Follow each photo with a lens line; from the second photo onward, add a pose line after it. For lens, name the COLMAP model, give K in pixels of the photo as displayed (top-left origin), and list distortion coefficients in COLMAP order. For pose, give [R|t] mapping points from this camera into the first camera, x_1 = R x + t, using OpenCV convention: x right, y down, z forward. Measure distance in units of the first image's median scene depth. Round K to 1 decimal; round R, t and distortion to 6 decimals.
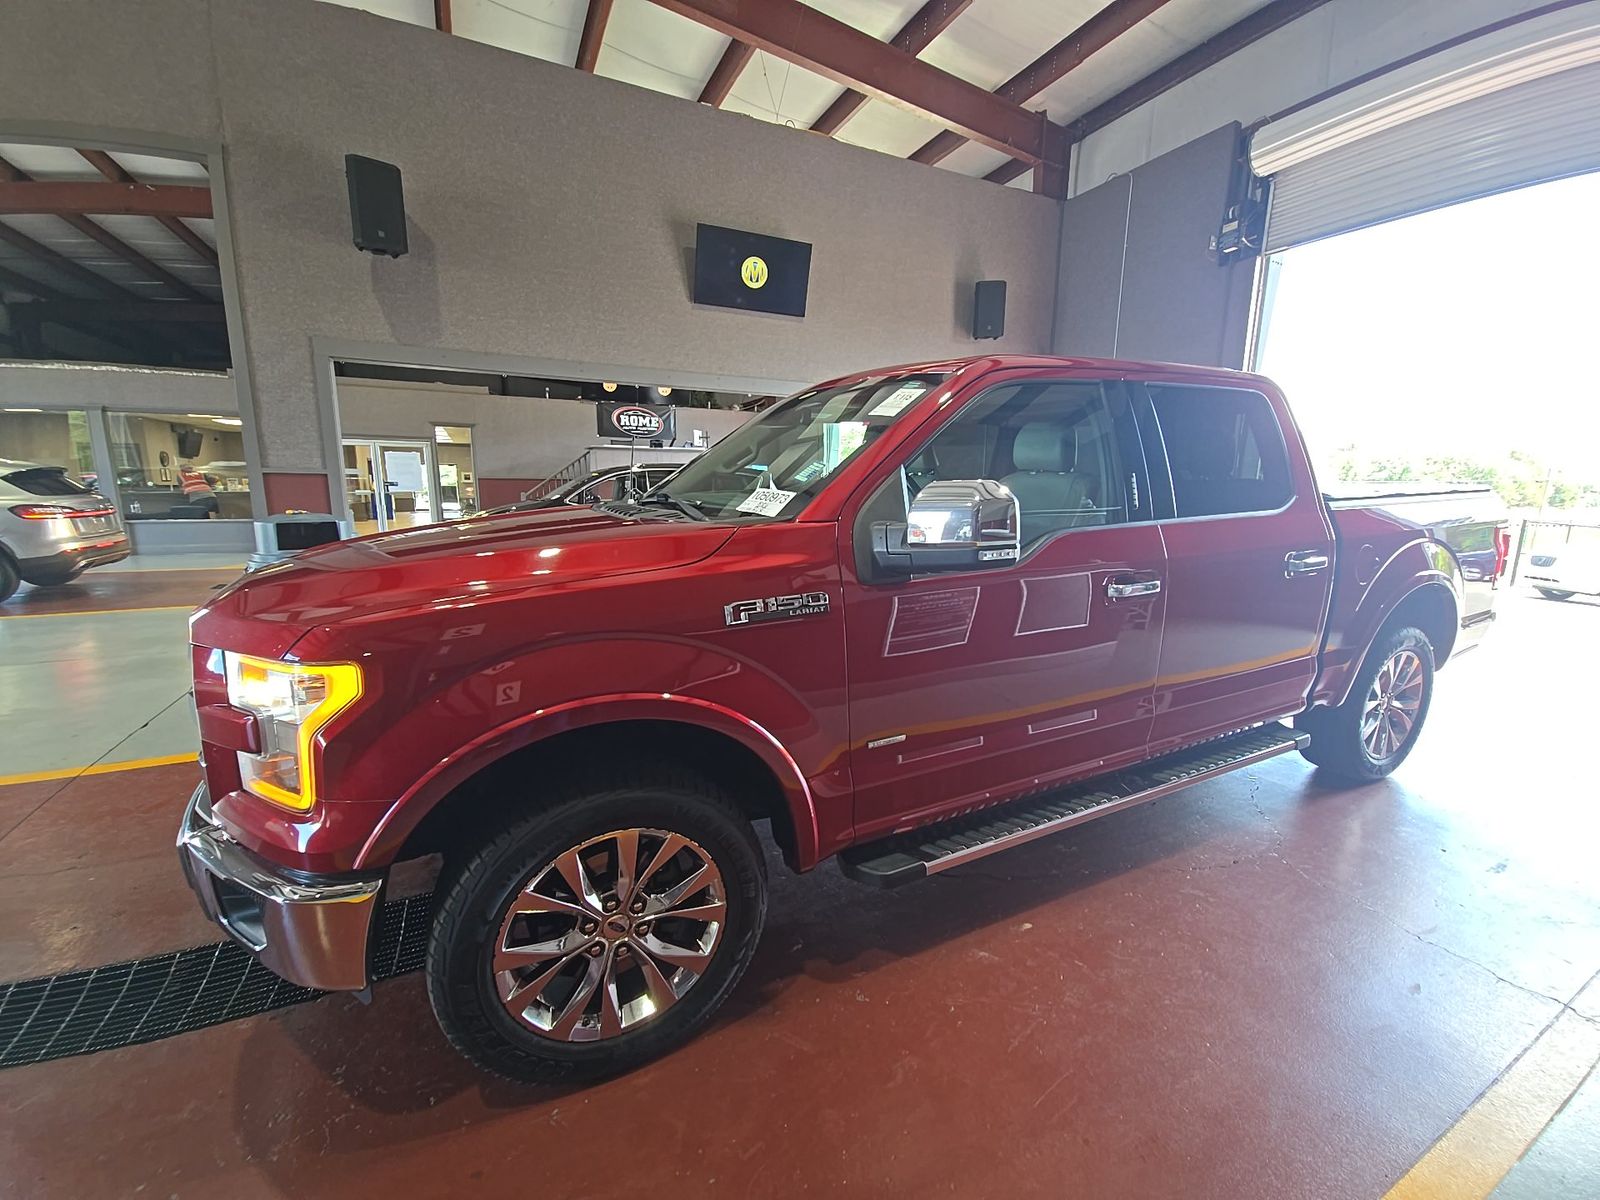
lens RADIAL K [[652.5, 0, 807.9], [0, 652.5, 599.5], [0, 0, 1]] dist [0.001469, -0.001336]
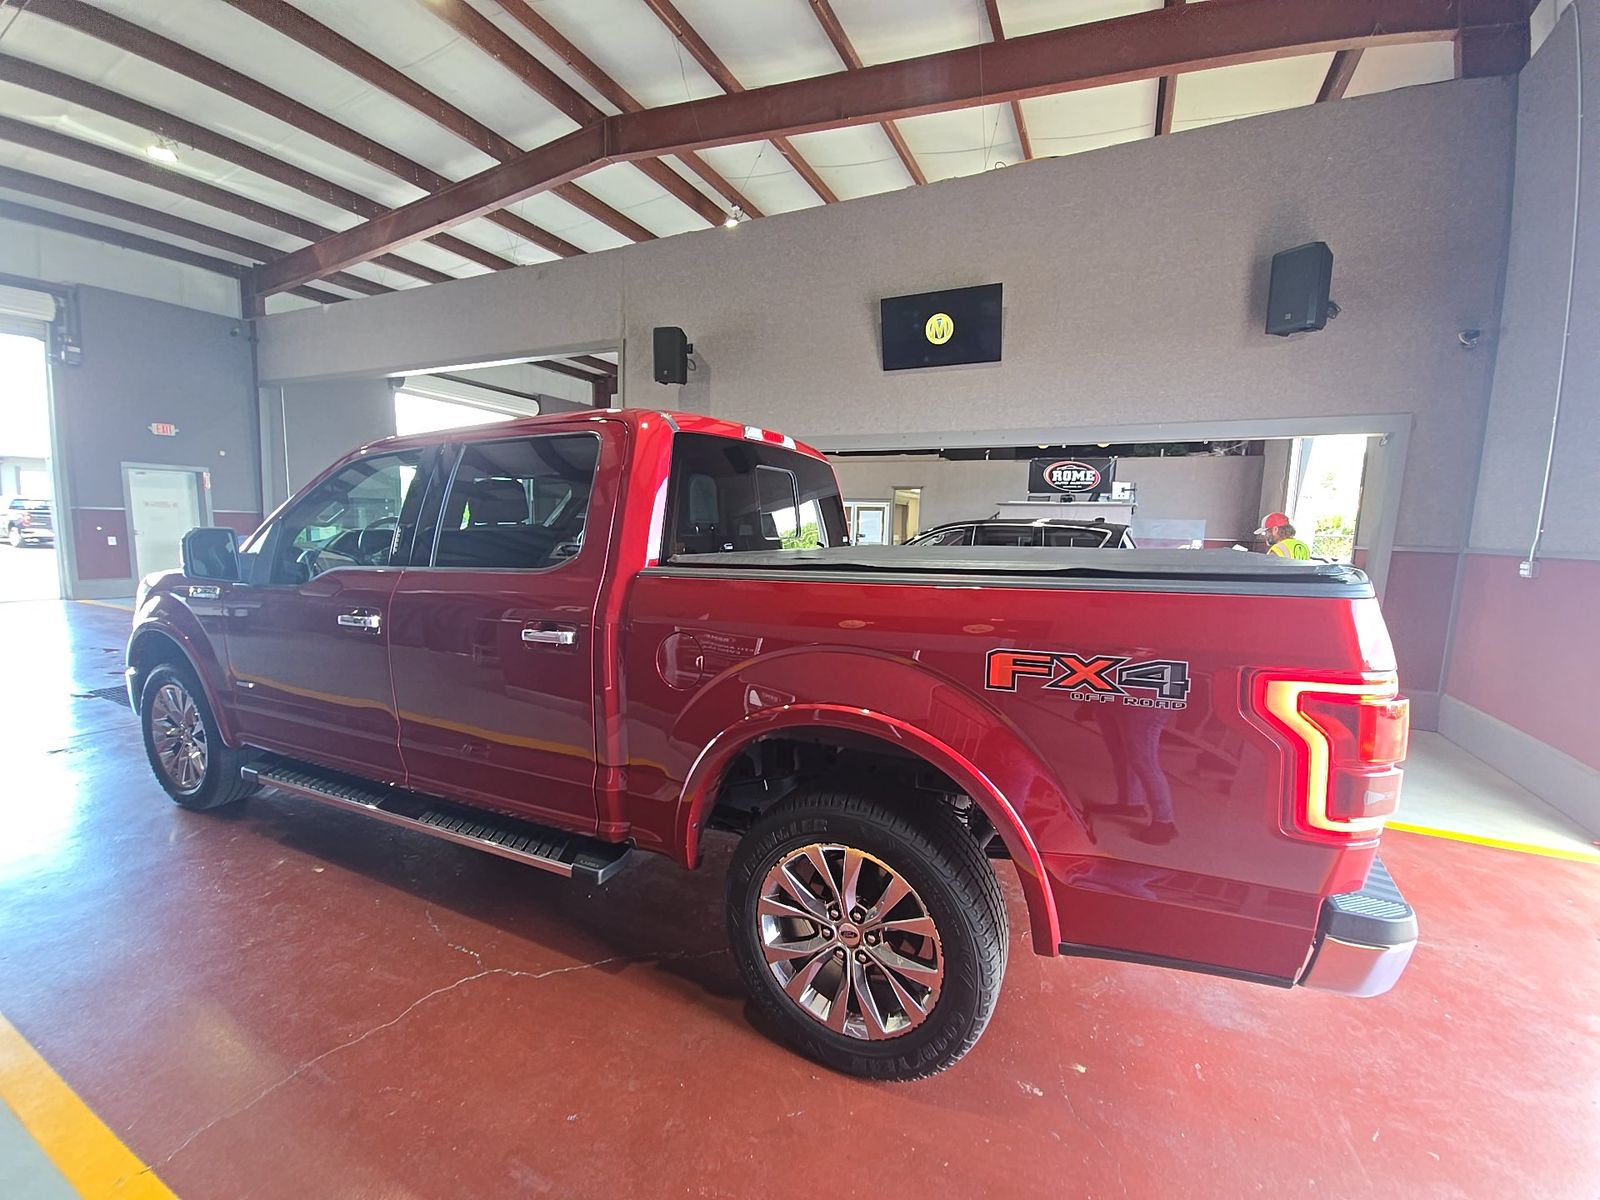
lens RADIAL K [[652.5, 0, 811.4], [0, 652.5, 597.5], [0, 0, 1]] dist [0.001469, -0.001336]
pose [[0.622298, 0.088313, -0.777783, 0.607341], [-0.155787, 0.987712, -0.012494, -0.053545], [0.767122, 0.128943, 0.628409, 0.277483]]
